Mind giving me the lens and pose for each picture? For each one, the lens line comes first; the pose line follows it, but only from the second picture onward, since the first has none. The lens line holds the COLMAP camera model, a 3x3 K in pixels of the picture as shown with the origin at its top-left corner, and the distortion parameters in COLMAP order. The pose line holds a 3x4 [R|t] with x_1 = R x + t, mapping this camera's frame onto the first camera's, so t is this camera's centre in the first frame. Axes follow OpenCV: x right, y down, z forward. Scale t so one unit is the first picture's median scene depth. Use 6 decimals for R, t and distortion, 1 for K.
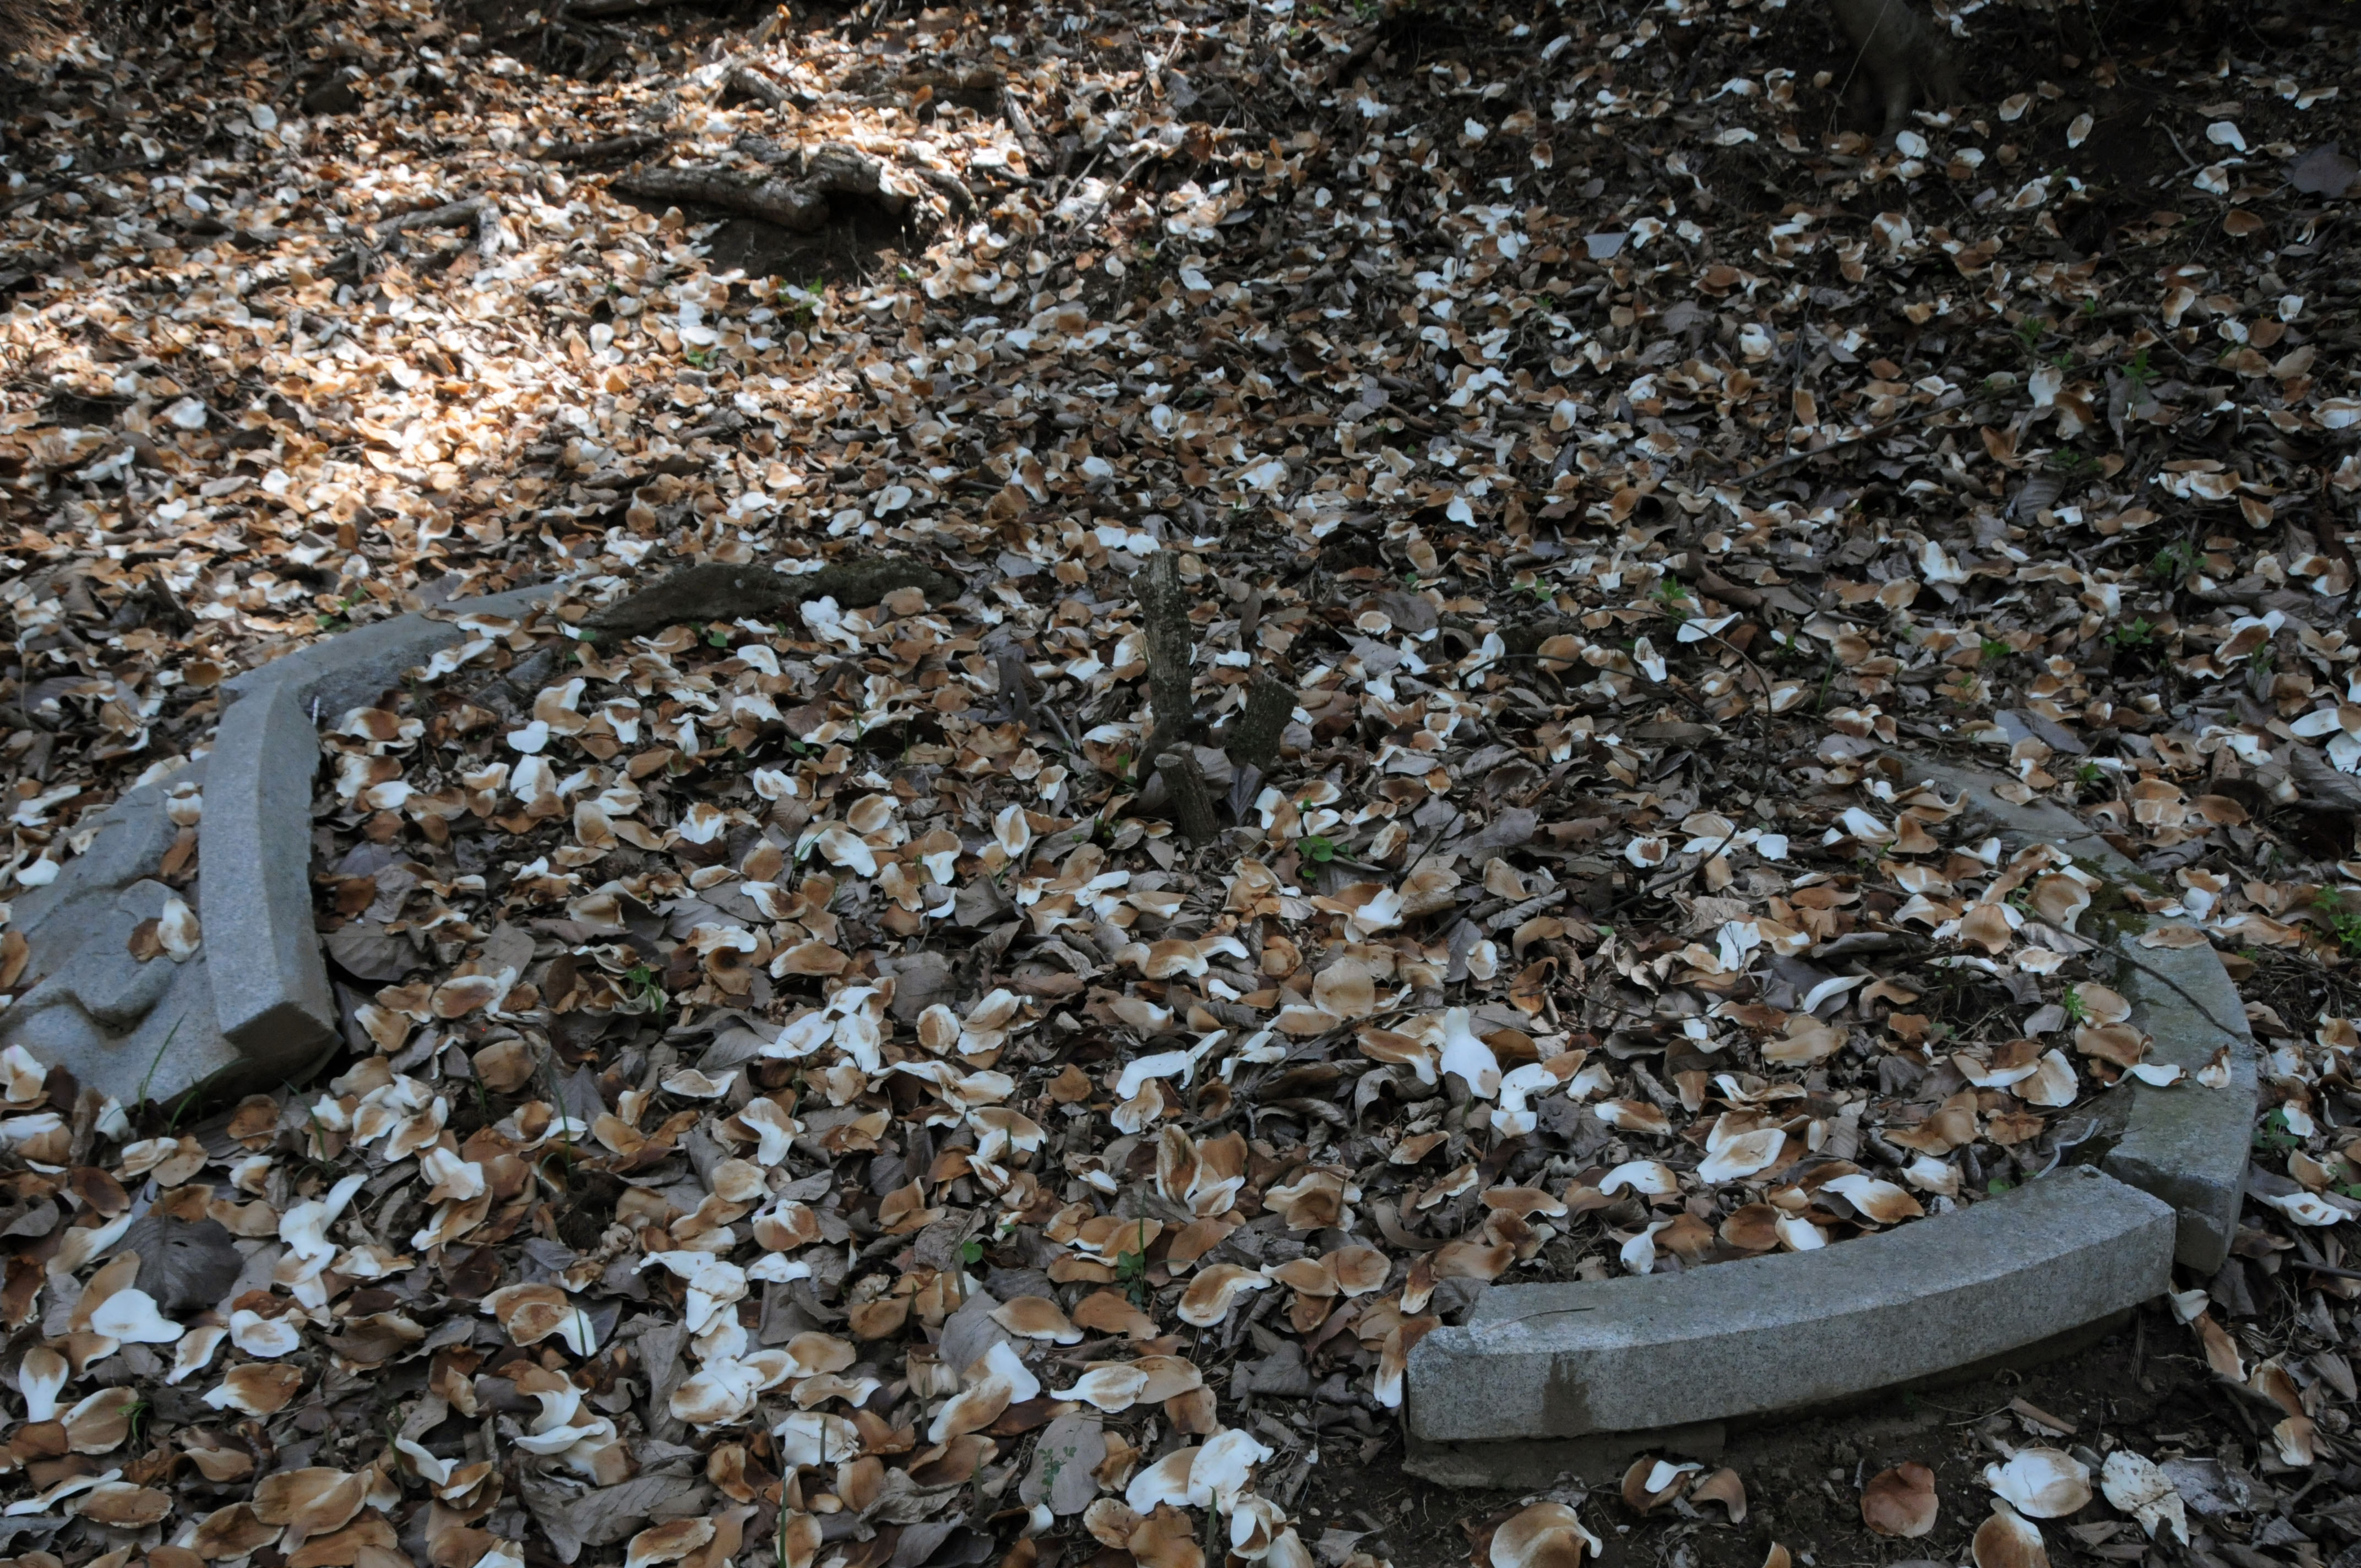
lens RADIAL K [[1859.0, 0, 1180.2], [0, 1859.0, 785.9], [0, 0, 1]] dist [-0.106735, 0.005500]
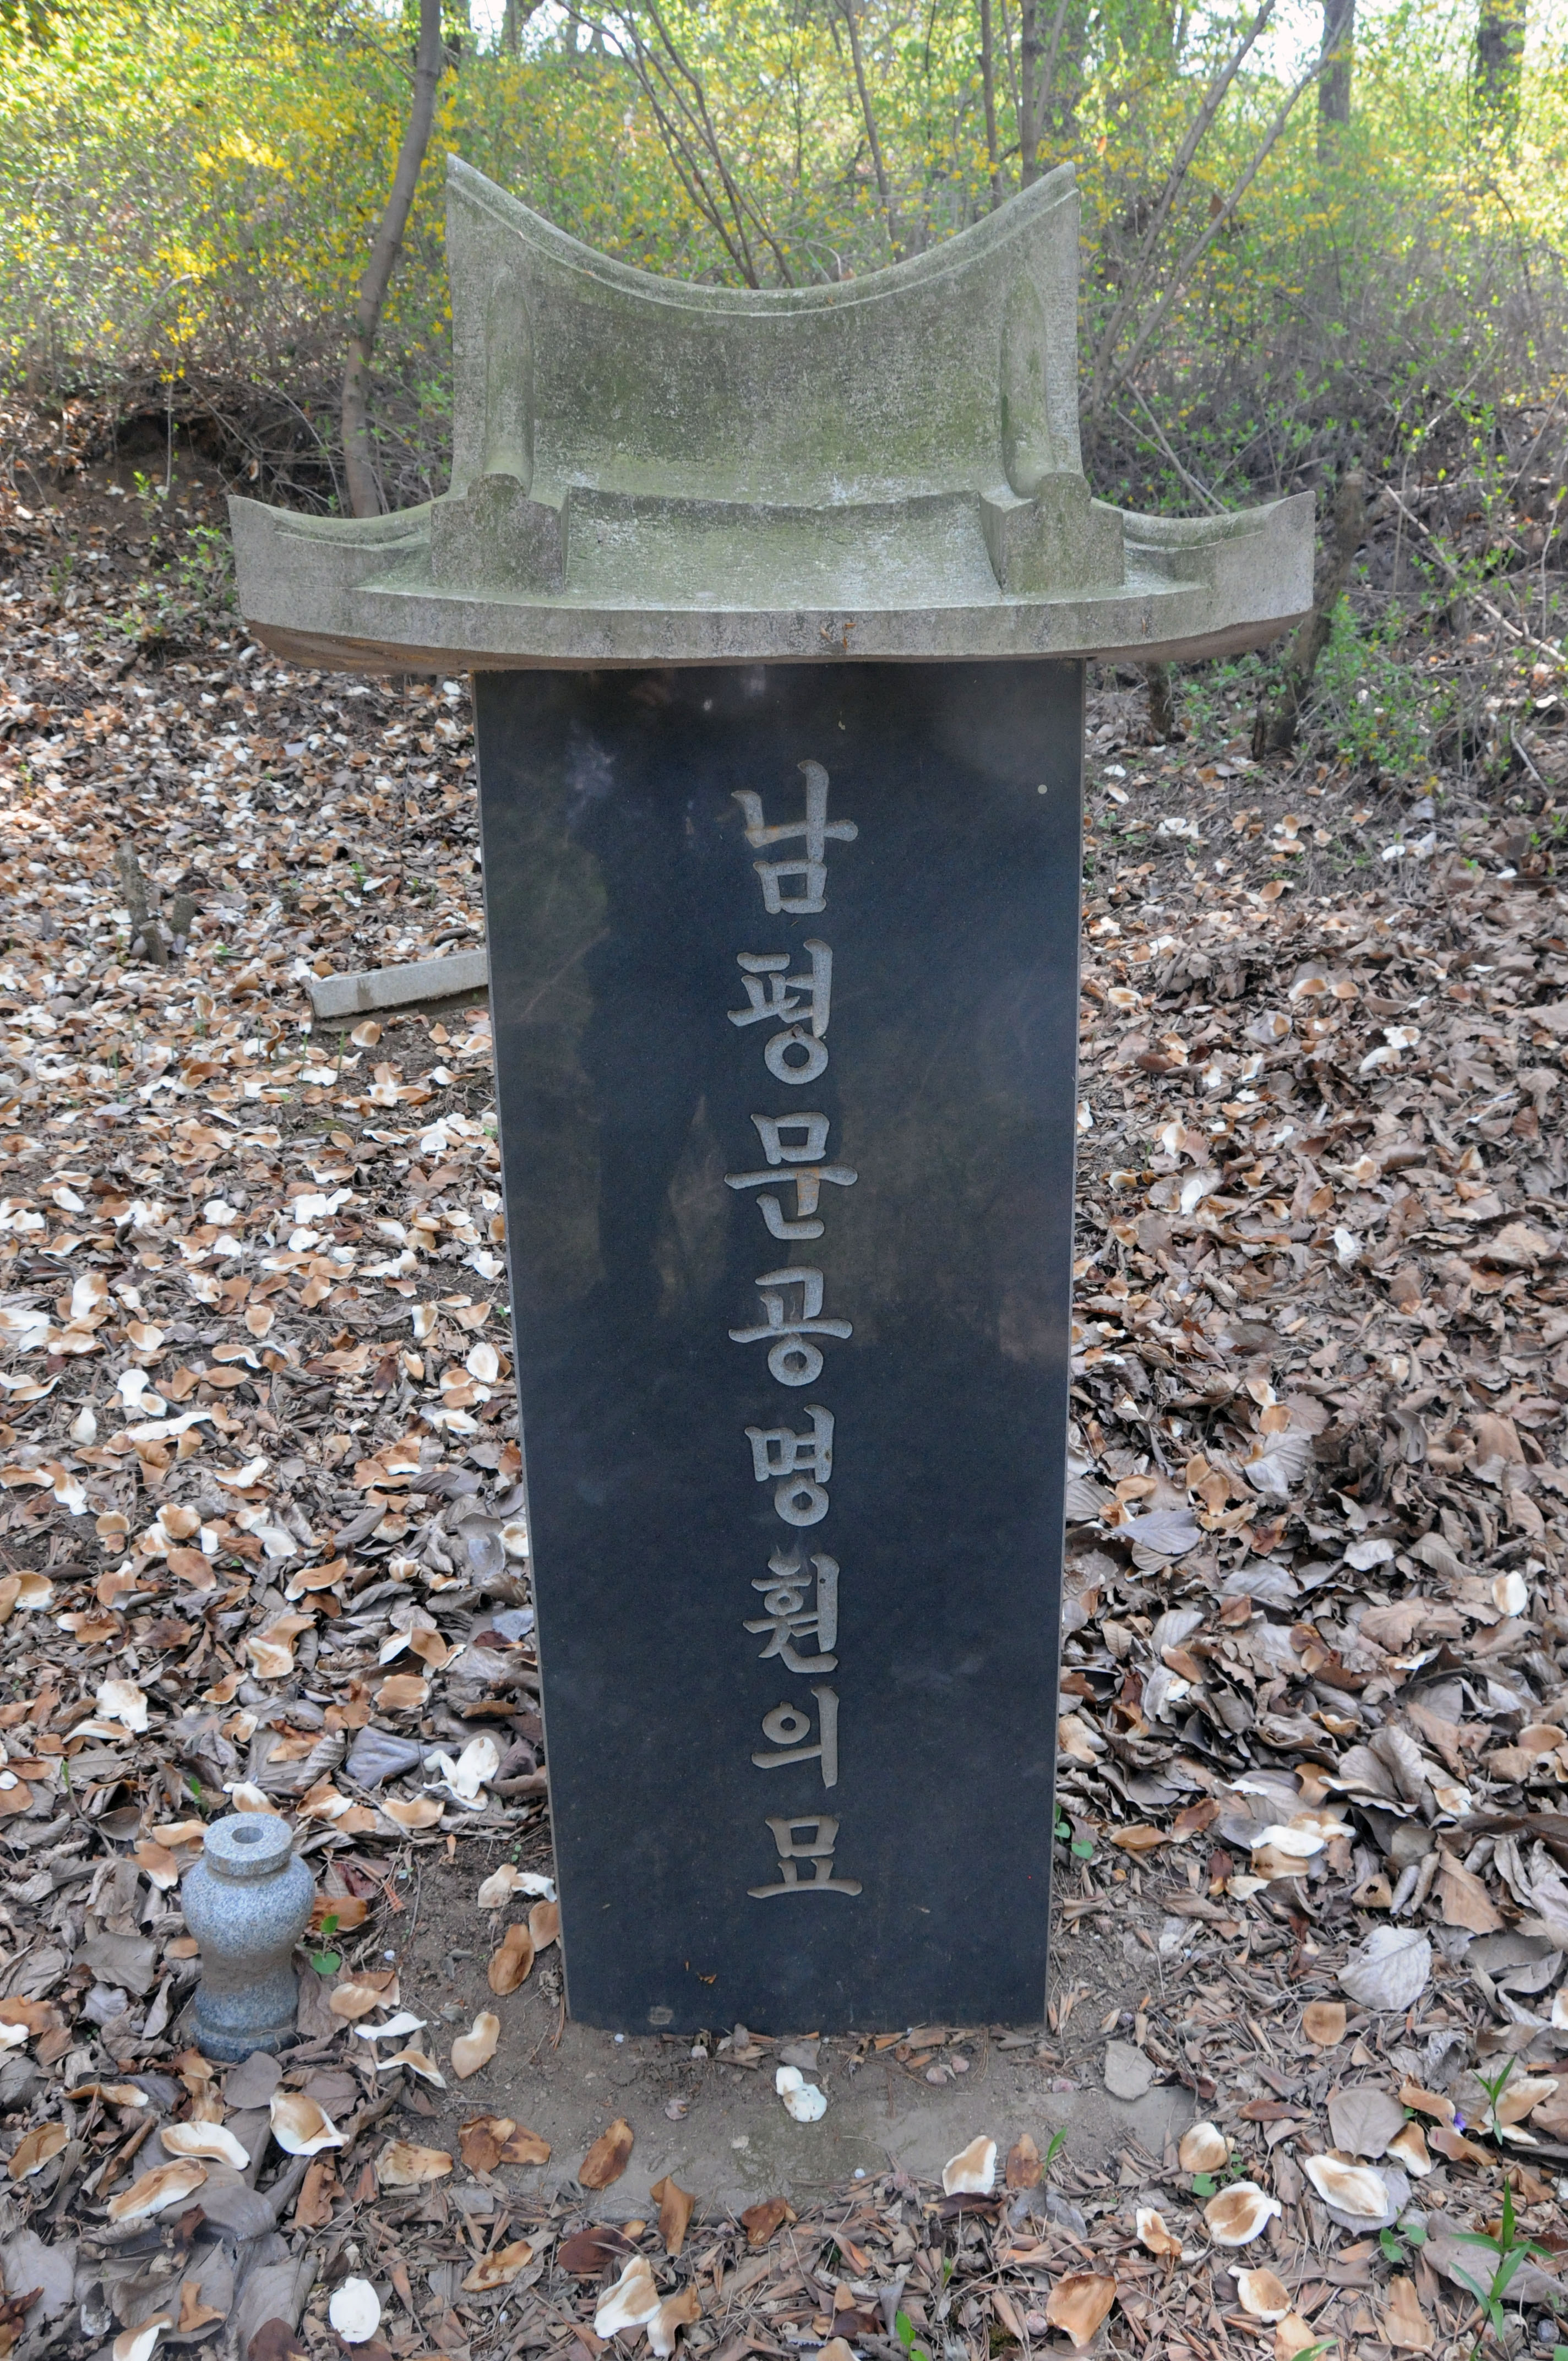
lens RADIAL K [[1859.0, 0, 784.4], [0, 1859.0, 1177.5], [0, 0, 1]] dist [-0.106735, 0.005500]
pose [[0.877828, -0.129429, 0.461158, -0.234860], [0.198309, 0.974611, -0.103952, 0.402256], [-0.435995, 0.182704, 0.881208, -0.732647]]
